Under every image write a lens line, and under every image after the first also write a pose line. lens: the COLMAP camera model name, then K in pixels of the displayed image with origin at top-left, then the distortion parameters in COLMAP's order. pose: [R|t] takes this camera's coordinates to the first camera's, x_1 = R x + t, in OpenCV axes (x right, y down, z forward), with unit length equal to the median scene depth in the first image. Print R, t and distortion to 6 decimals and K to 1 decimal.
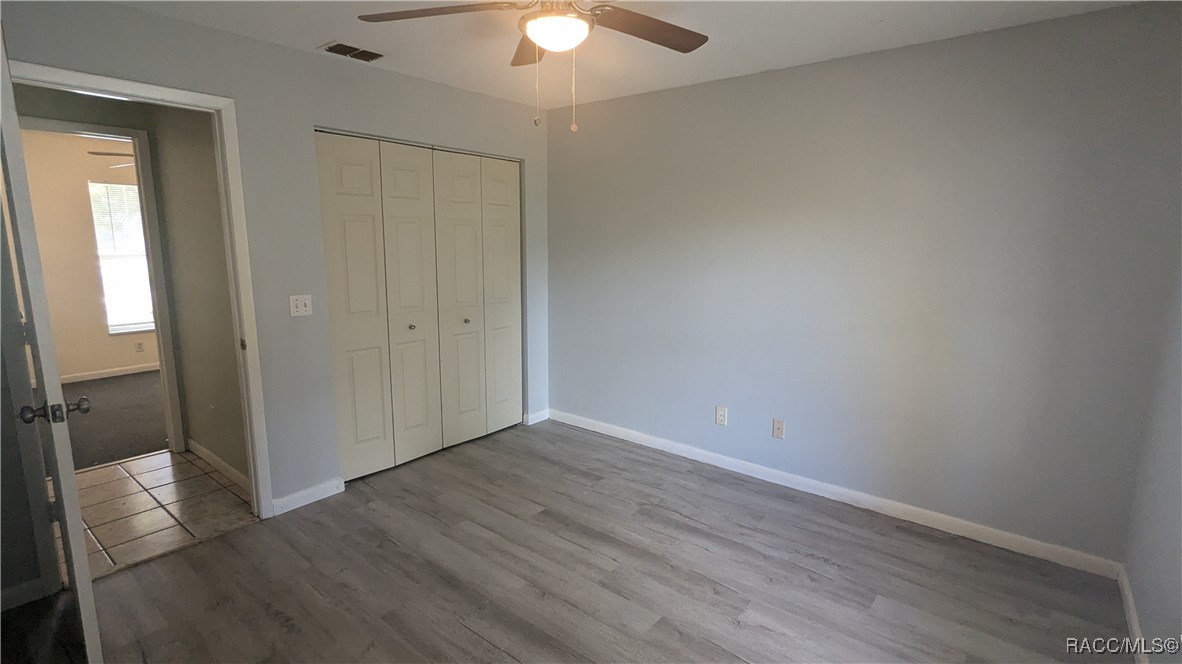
lens RADIAL K [[557.5, 0, 592.4], [0, 557.5, 329.3], [0, 0, 1]] dist [-0.002269, 0.000080]
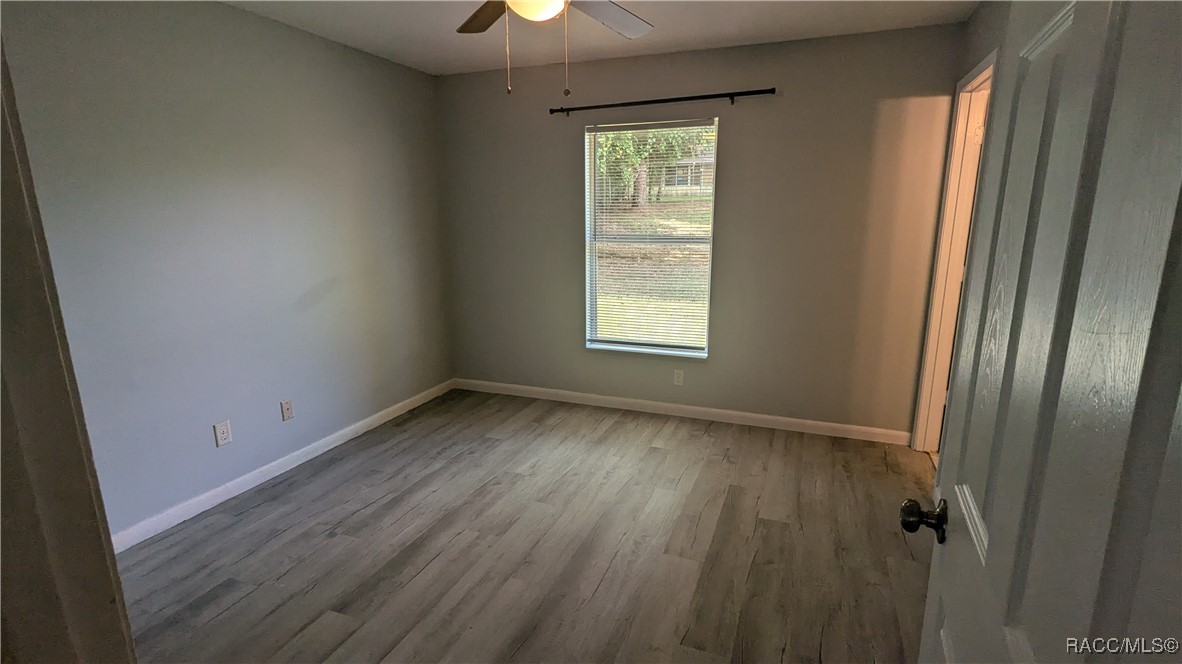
lens RADIAL K [[557.5, 0, 596.3], [0, 557.5, 334.2], [0, 0, 1]] dist [-0.002269, 0.000080]
pose [[-0.305660, -0.212320, 0.928166, -0.809232], [0.159599, 0.949603, 0.269782, -0.136083], [-0.938669, 0.230596, -0.256369, 0.876730]]
